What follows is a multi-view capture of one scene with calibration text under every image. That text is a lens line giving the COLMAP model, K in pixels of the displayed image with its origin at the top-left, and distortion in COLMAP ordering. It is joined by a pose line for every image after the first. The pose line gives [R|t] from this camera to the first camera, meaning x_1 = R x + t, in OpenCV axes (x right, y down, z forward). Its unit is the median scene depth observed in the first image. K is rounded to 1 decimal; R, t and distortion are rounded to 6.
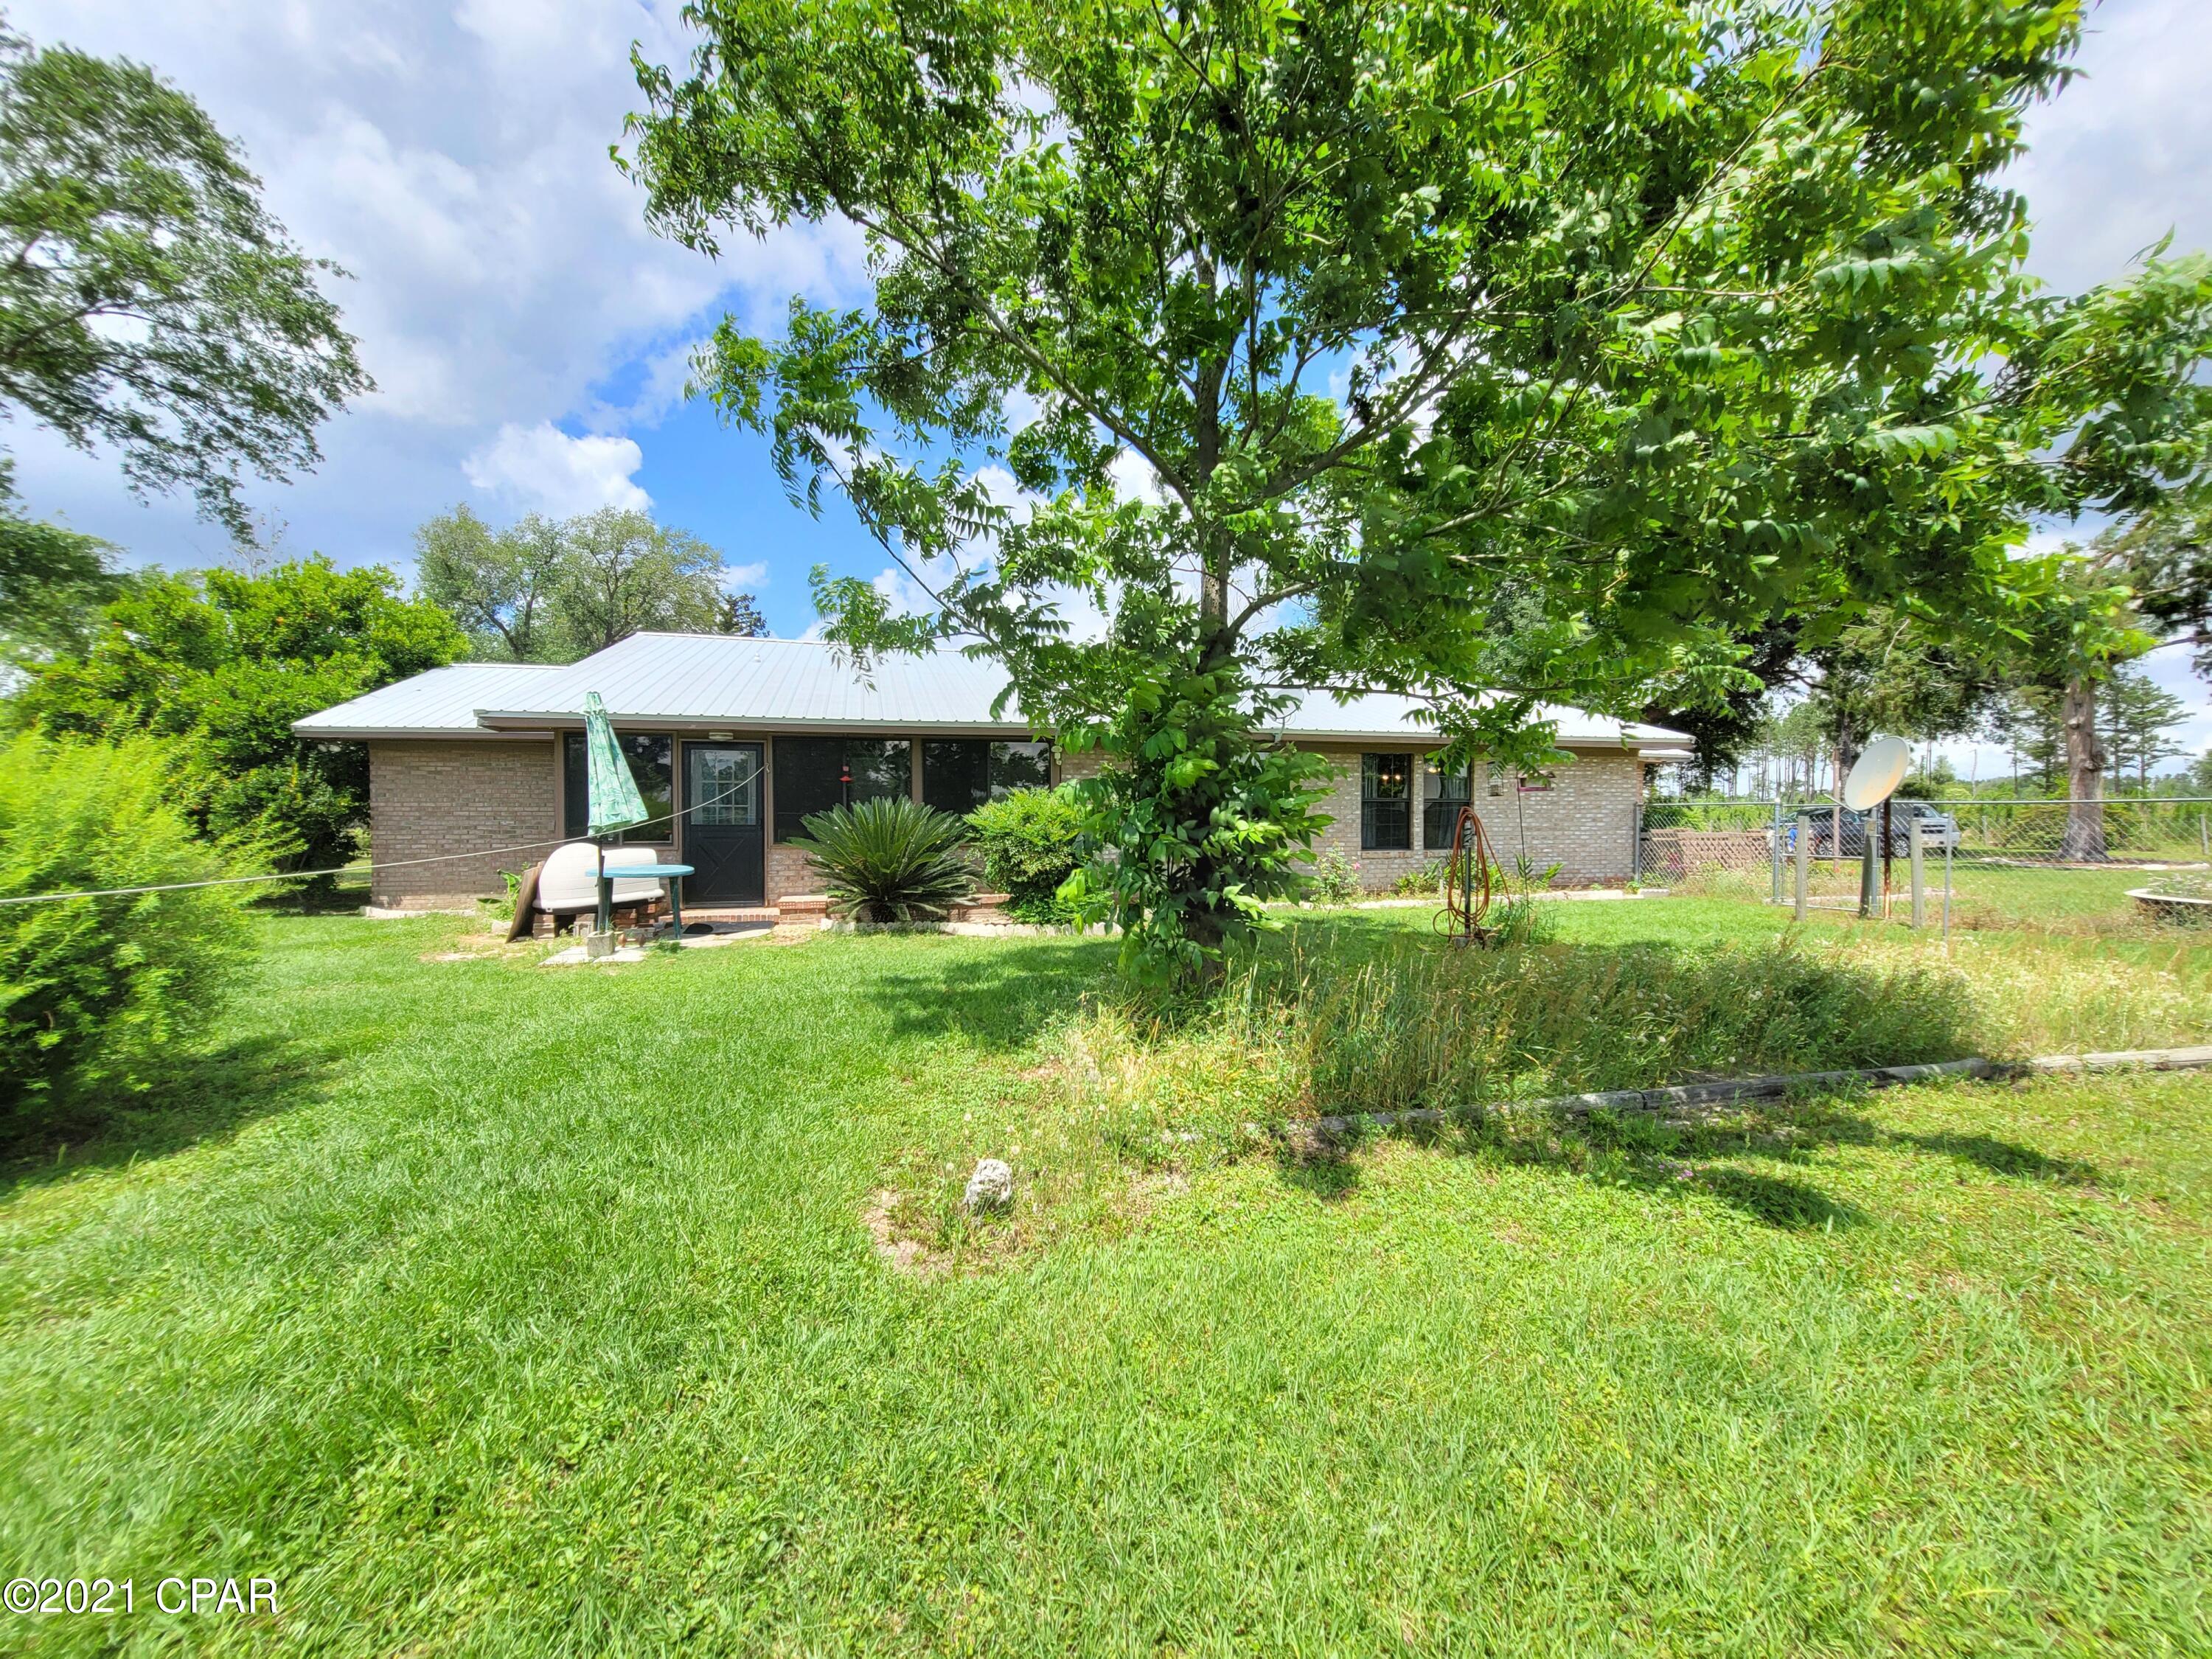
lens RADIAL K [[905.3, 0, 1118.5], [0, 905.3, 833.9], [0, 0, 1]] dist [-0.003632, -0.000159]
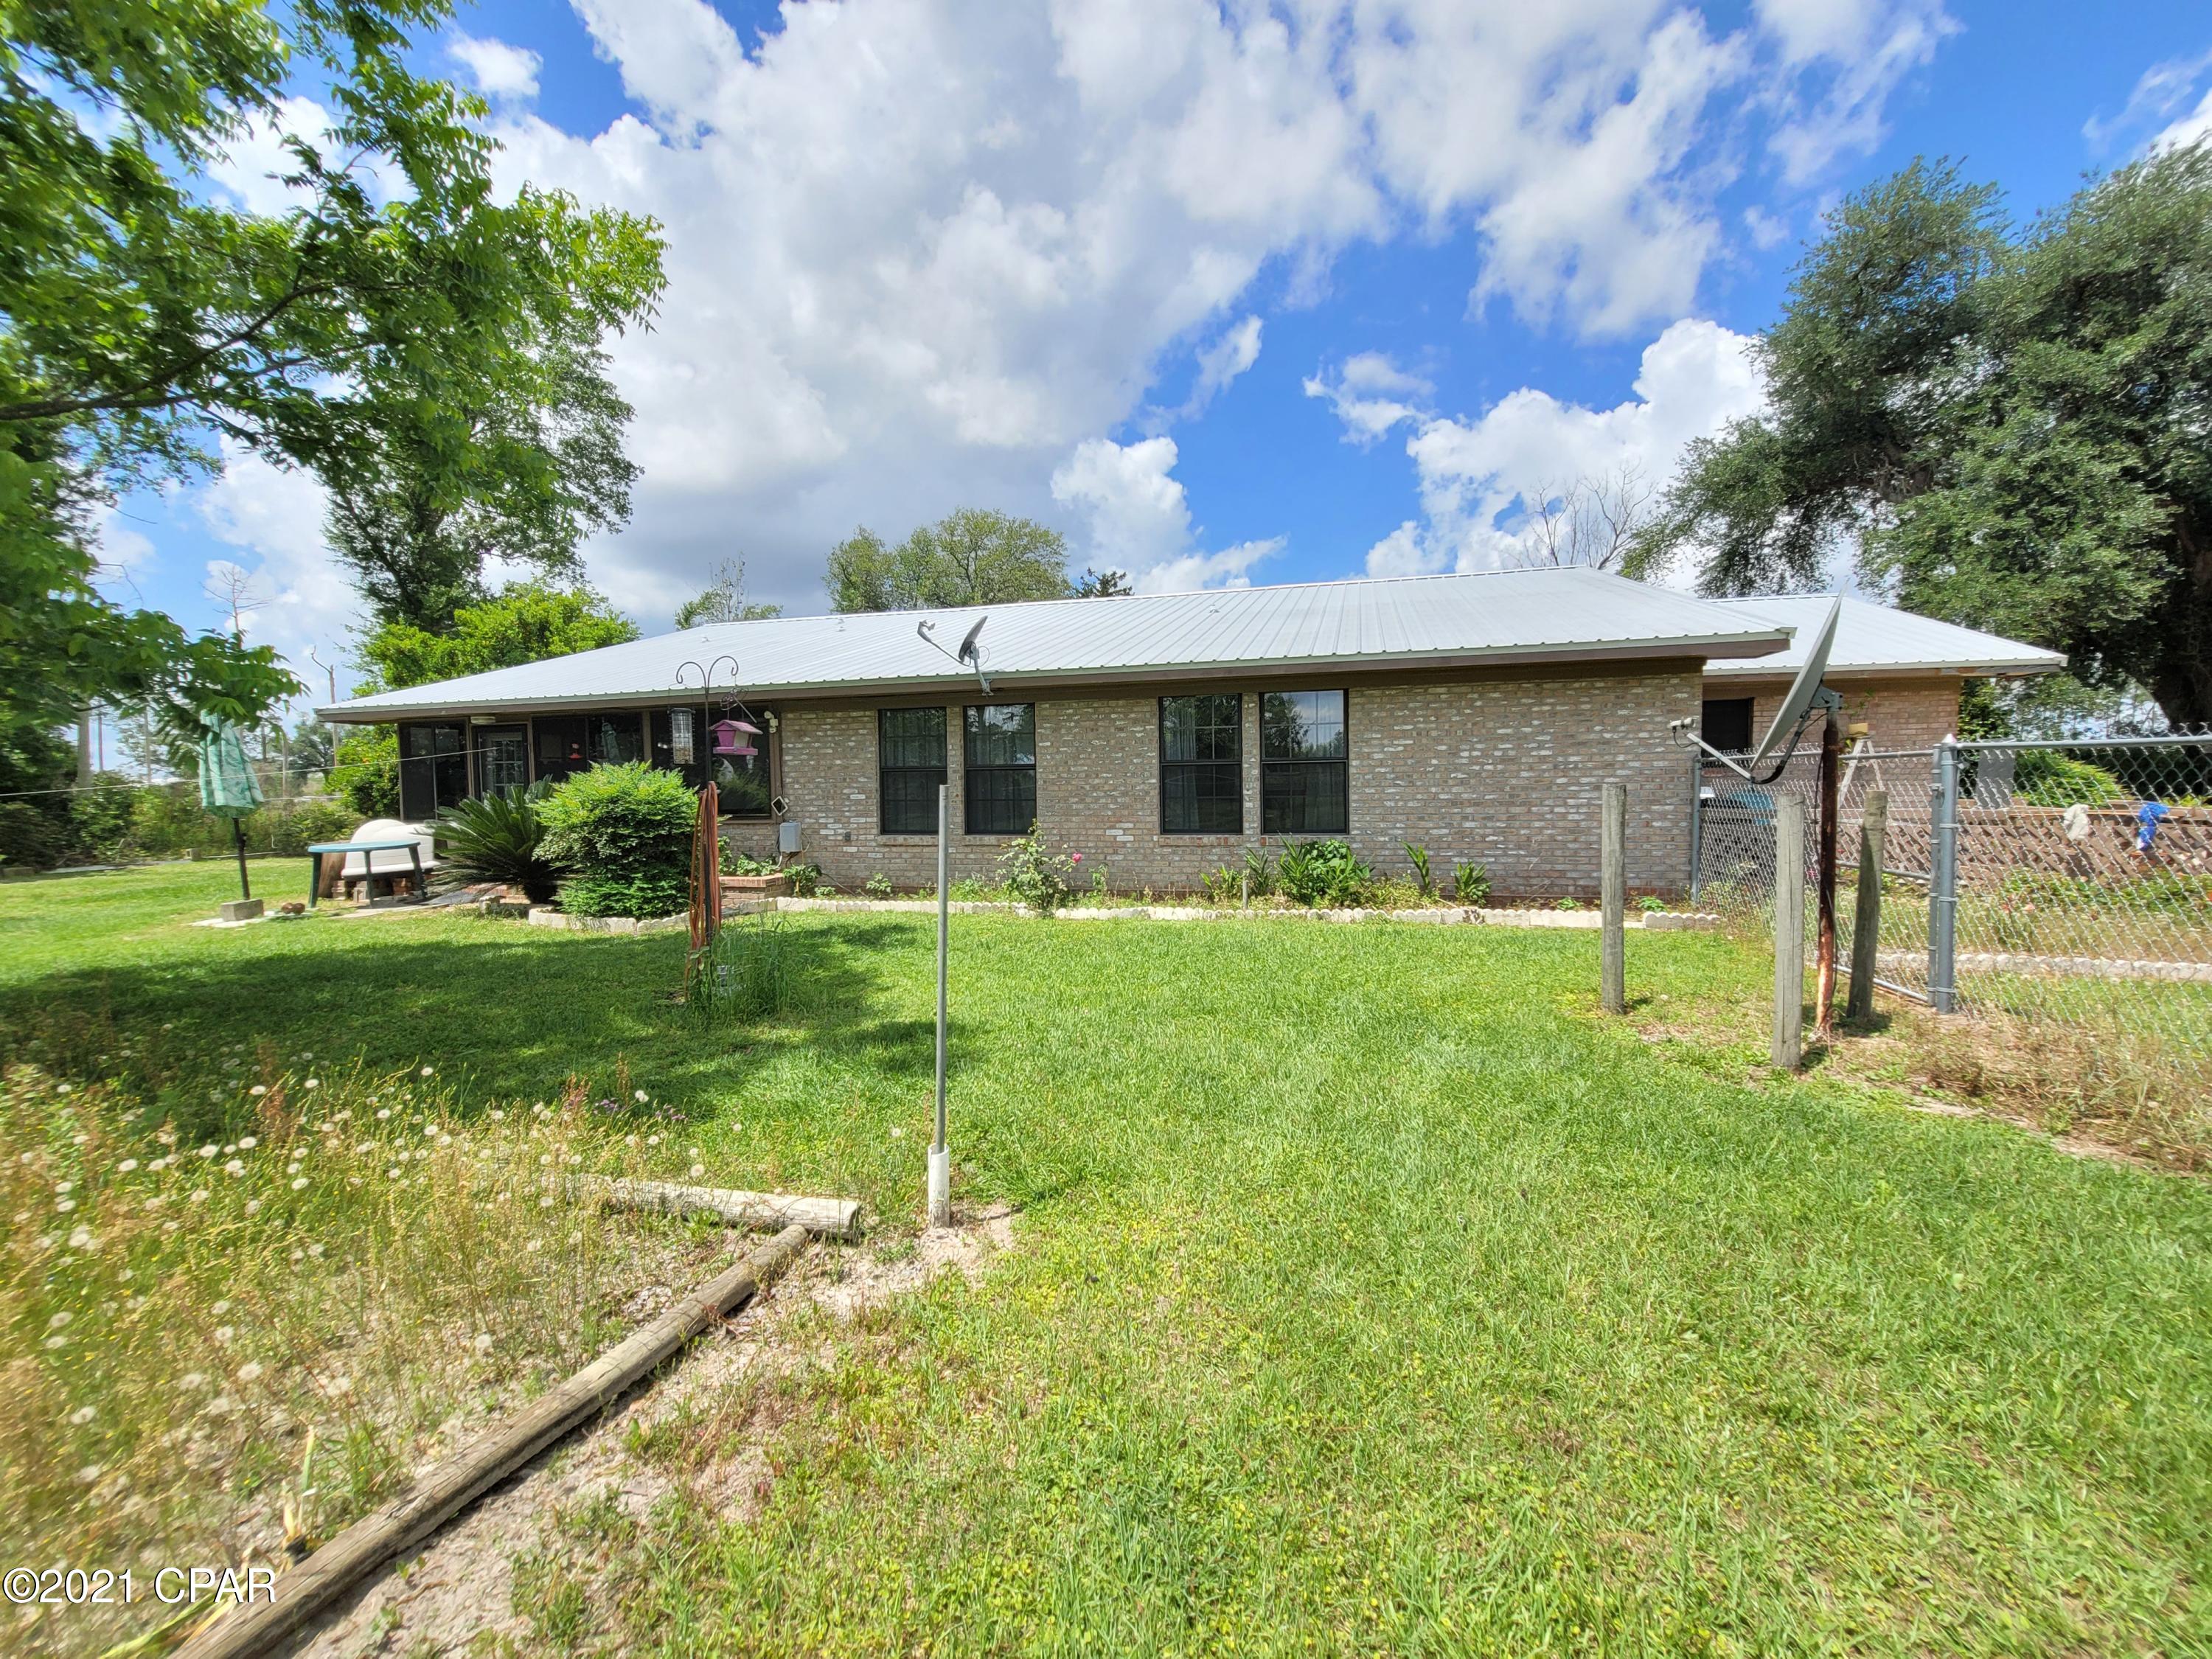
lens RADIAL K [[905.3, 0, 1118.5], [0, 905.3, 833.9], [0, 0, 1]] dist [-0.003632, -0.000159]
pose [[0.852444, 0.018611, -0.522487, 0.617203], [0.005951, 0.998956, 0.045292, -0.015162], [0.522785, -0.041718, 0.851443, 0.366017]]
